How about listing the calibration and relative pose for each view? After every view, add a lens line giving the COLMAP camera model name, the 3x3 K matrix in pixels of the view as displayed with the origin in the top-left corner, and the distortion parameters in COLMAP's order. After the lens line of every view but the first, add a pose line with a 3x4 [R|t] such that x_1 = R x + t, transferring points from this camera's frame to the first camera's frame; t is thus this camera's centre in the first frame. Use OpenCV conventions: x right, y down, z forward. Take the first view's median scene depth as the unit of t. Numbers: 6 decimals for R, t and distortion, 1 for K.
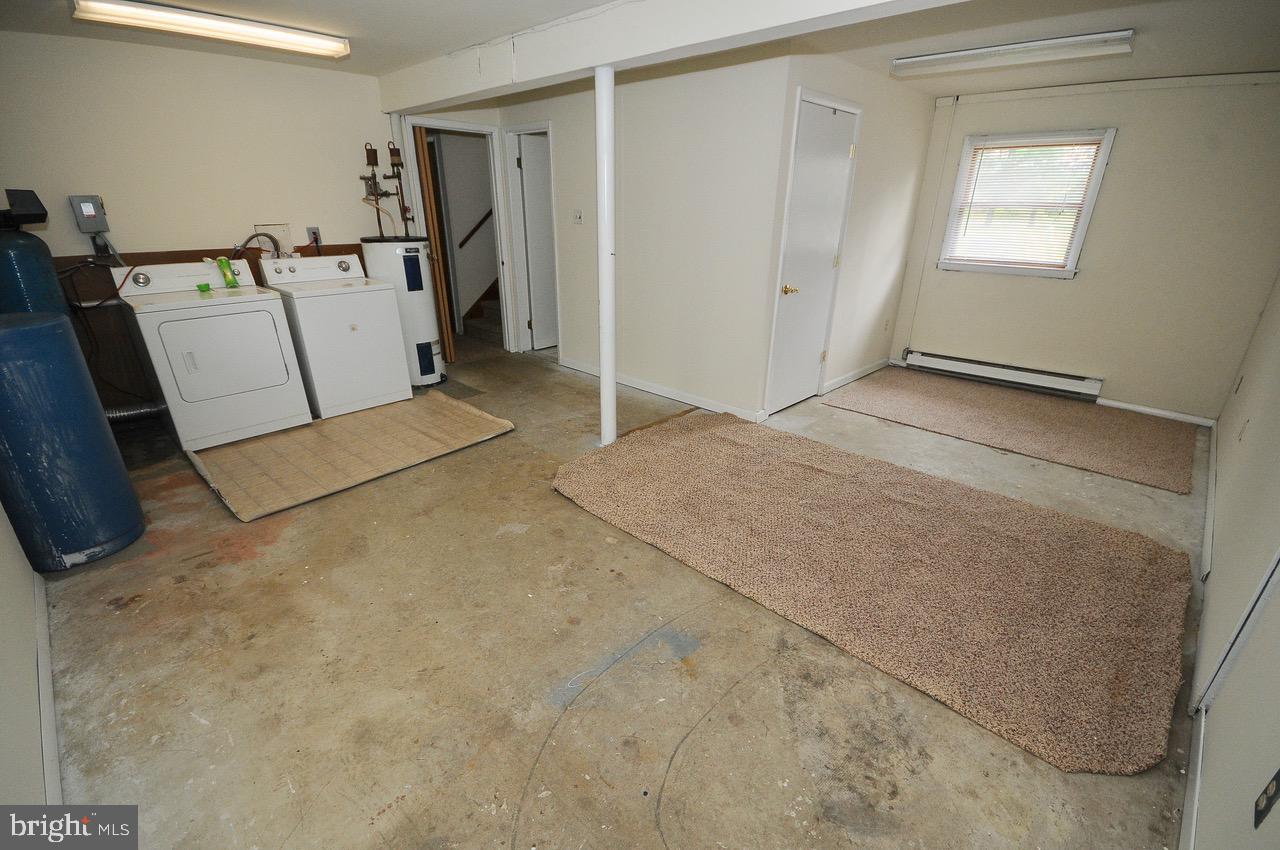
lens RADIAL K [[572.4, 0, 641.9], [0, 572.4, 447.7], [0, 0, 1]] dist [0.001533, 0.000246]
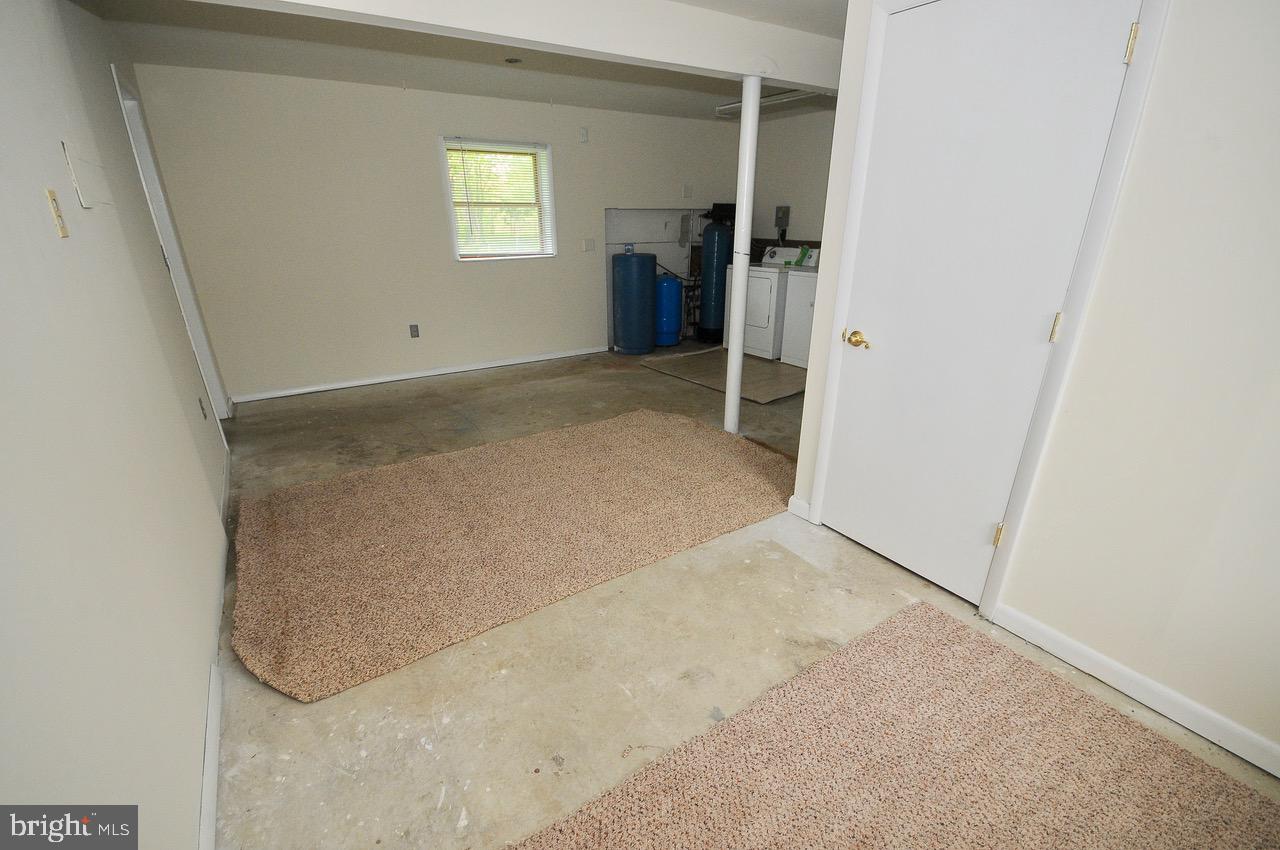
lens RADIAL K [[582.3, 0, 641.5], [0, 582.3, 448.1], [0, 0, 1]] dist [-0.001937, -0.000887]
pose [[-0.244920, 0.351204, -0.903698, 1.339670], [-0.377365, 0.824055, 0.422526, -0.525062], [0.893090, 0.444510, -0.069296, 1.323332]]
